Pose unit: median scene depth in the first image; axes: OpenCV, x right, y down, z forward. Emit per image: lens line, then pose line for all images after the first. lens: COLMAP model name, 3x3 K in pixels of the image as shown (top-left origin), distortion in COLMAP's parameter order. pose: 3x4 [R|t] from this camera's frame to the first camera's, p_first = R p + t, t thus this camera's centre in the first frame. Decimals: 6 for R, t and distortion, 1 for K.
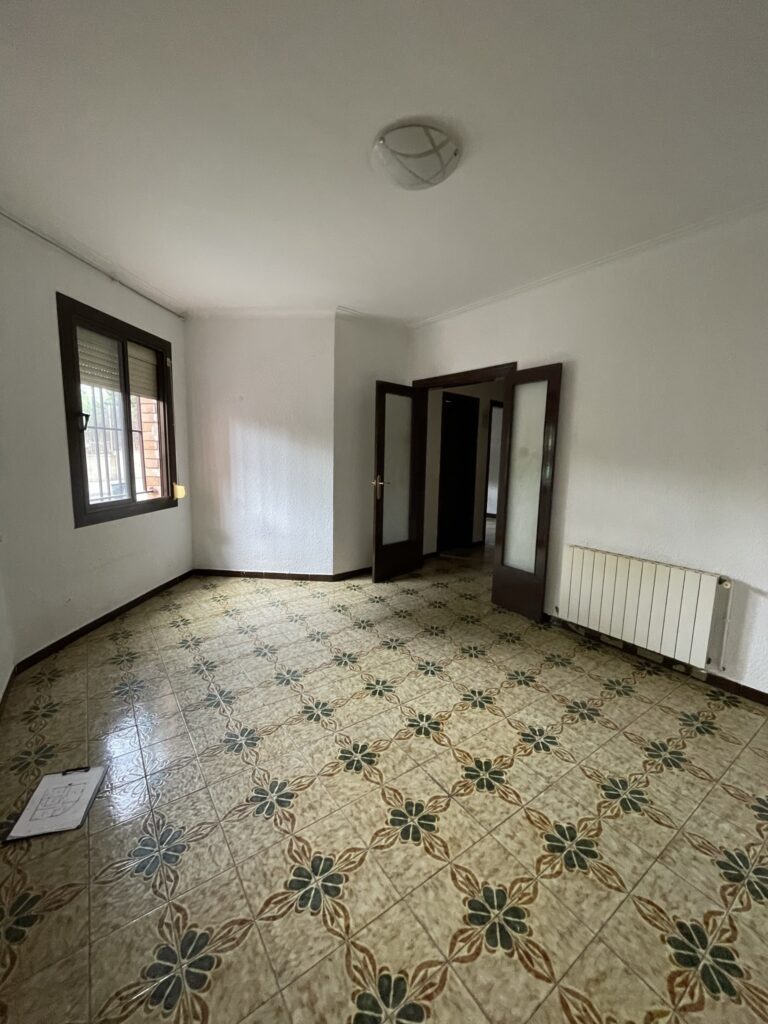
lens RADIAL K [[412.4, 0, 388.6], [0, 412.4, 509.7], [0, 0, 1]] dist [-0.003356, -0.000443]
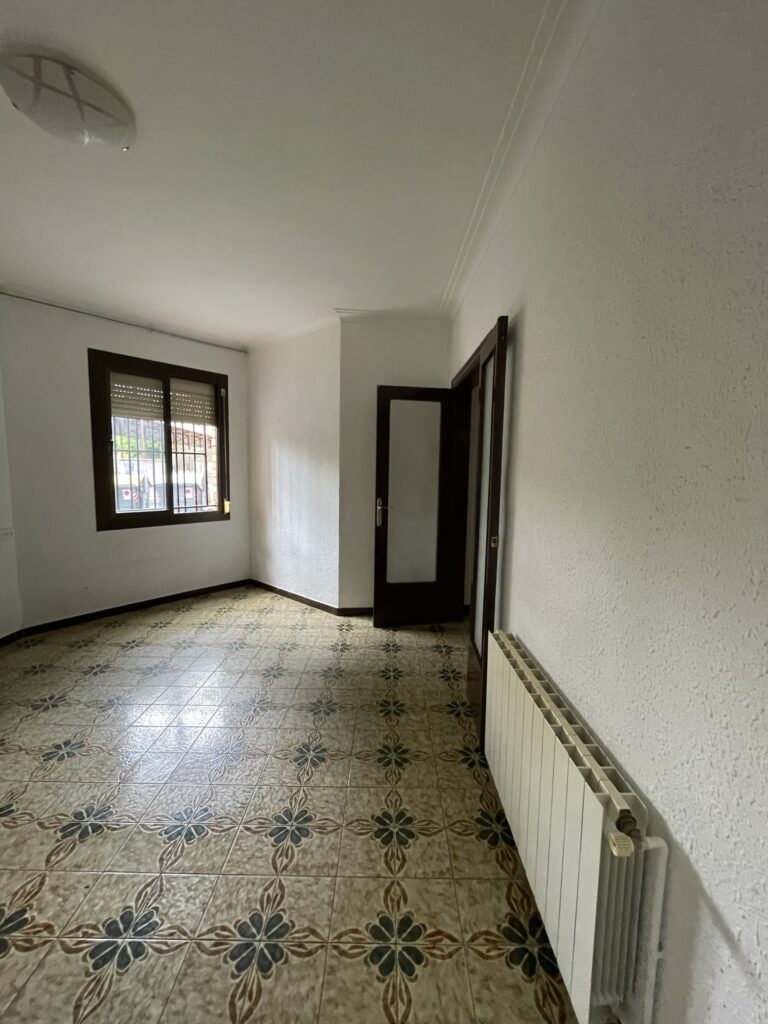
lens RADIAL K [[412.4, 0, 384.3], [0, 412.4, 514.4], [0, 0, 1]] dist [-0.003356, -0.000443]
pose [[0.812637, 0.056791, -0.579997, 0.500701], [-0.080317, 0.996657, -0.014945, -0.042878], [0.577210, 0.058728, 0.814481, 0.351529]]
